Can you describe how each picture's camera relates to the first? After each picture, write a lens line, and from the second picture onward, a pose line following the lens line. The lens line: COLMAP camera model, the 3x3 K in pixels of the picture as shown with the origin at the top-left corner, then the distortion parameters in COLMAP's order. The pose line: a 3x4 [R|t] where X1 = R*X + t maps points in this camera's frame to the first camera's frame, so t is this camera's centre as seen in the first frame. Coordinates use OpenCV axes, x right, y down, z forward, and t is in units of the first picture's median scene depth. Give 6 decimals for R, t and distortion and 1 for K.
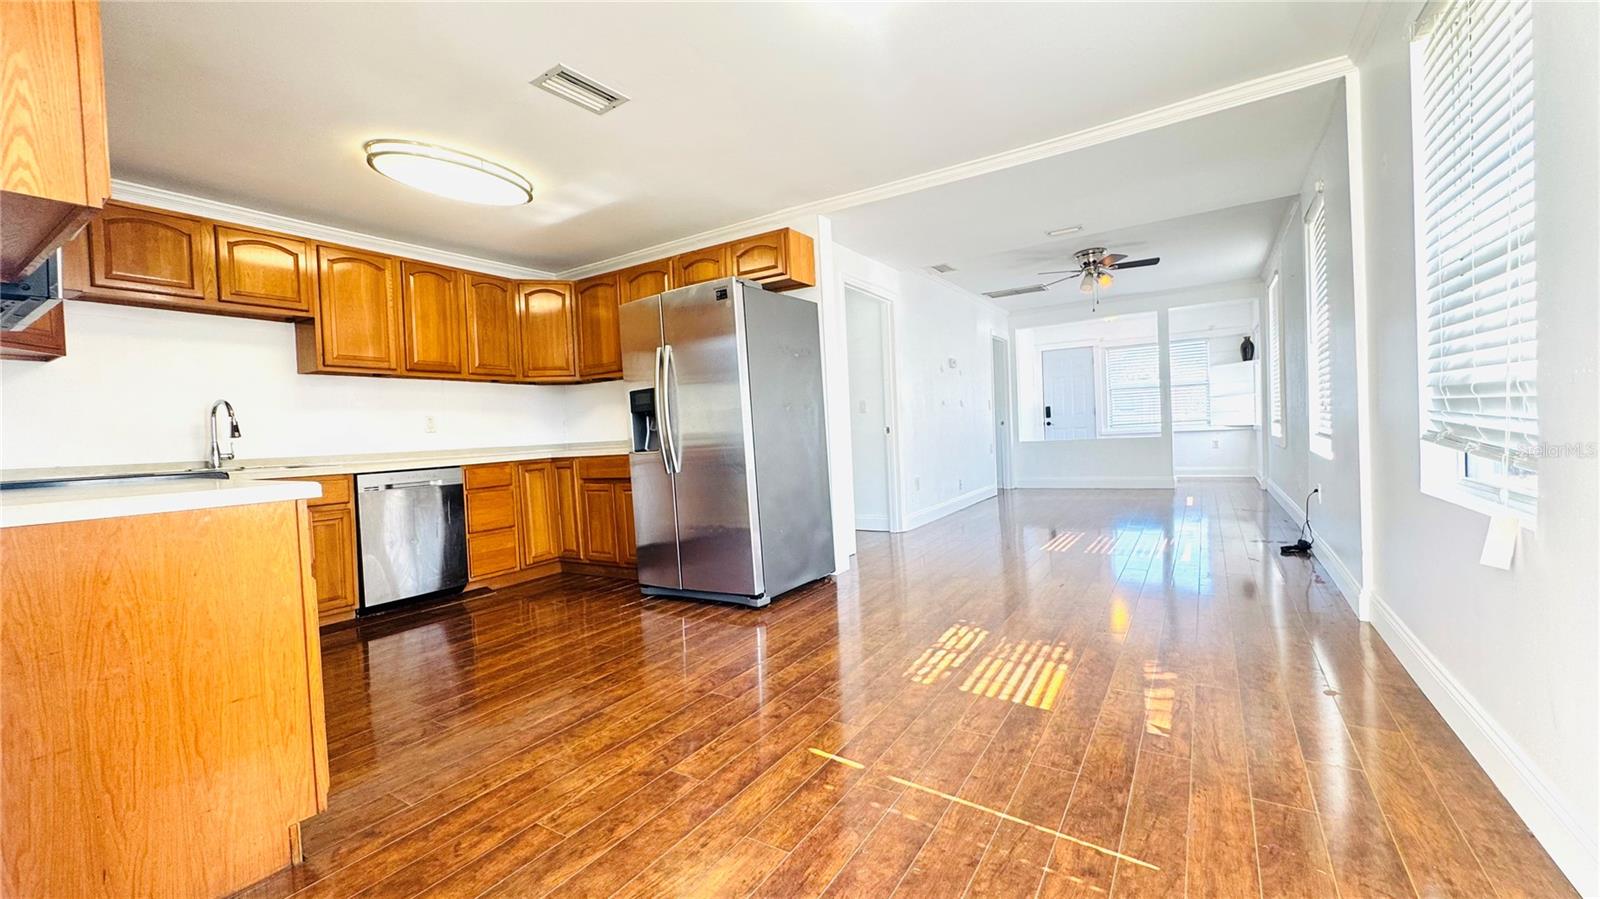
lens RADIAL K [[639.0, 0, 800.0], [0, 639.0, 449.5], [0, 0, 1]] dist [-0.002633, 0.000210]
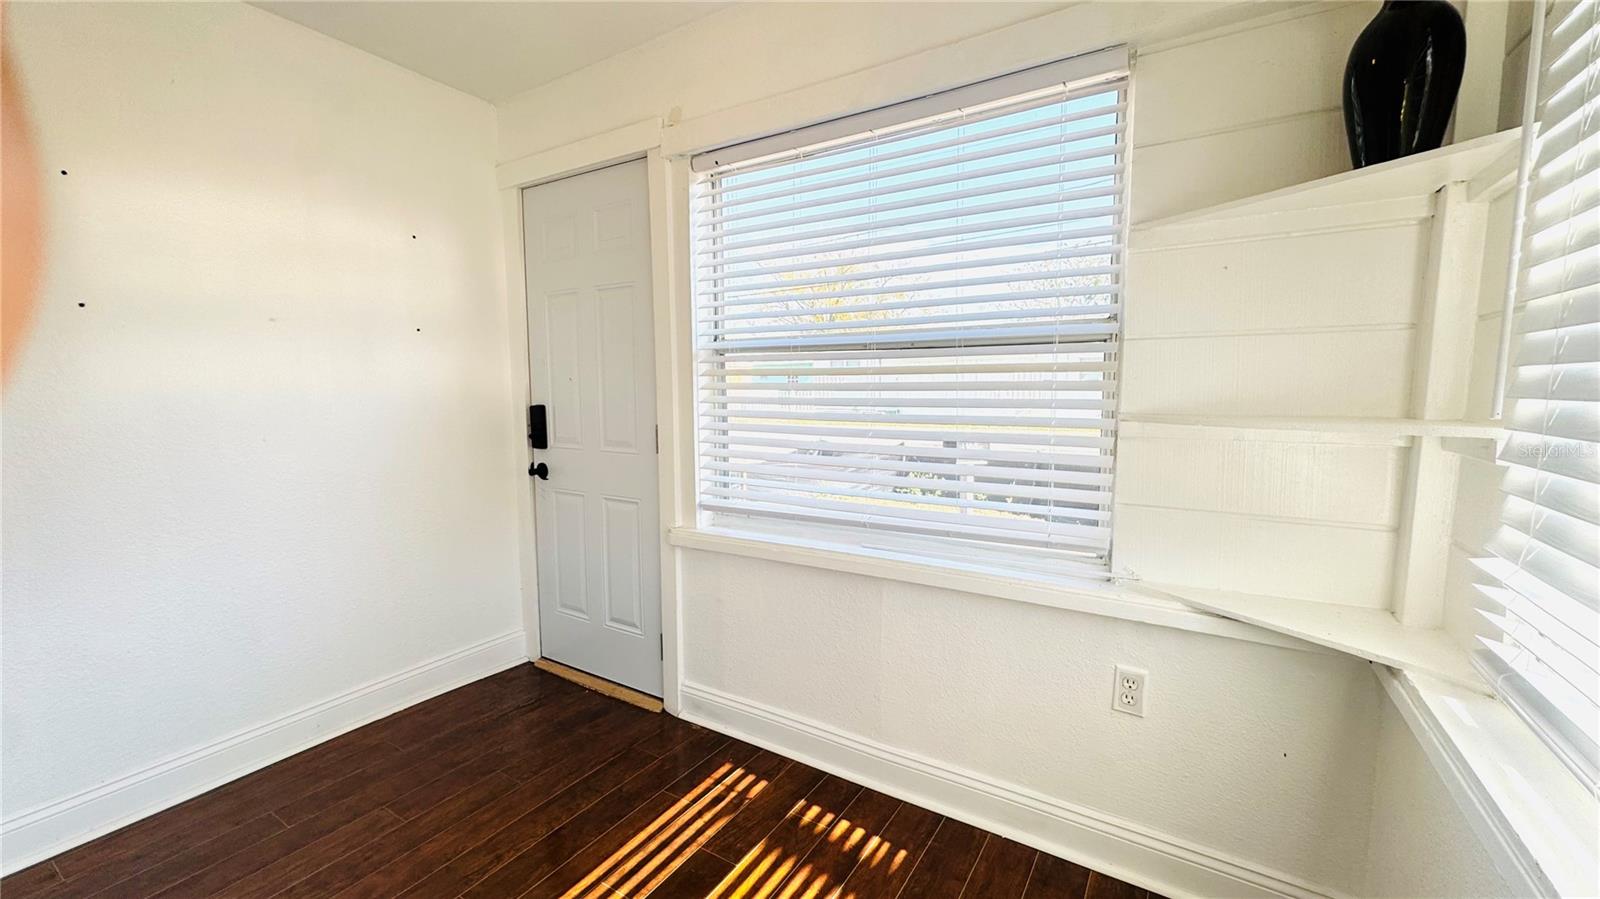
lens RADIAL K [[639.0, 0, 800.0], [0, 639.0, 449.5], [0, 0, 1]] dist [-0.002633, 0.000210]
pose [[0.999190, 0.038871, 0.010364, 0.776126], [-0.039560, 0.996199, 0.077609, -0.116080], [-0.007308, -0.077956, 0.996930, 1.158882]]
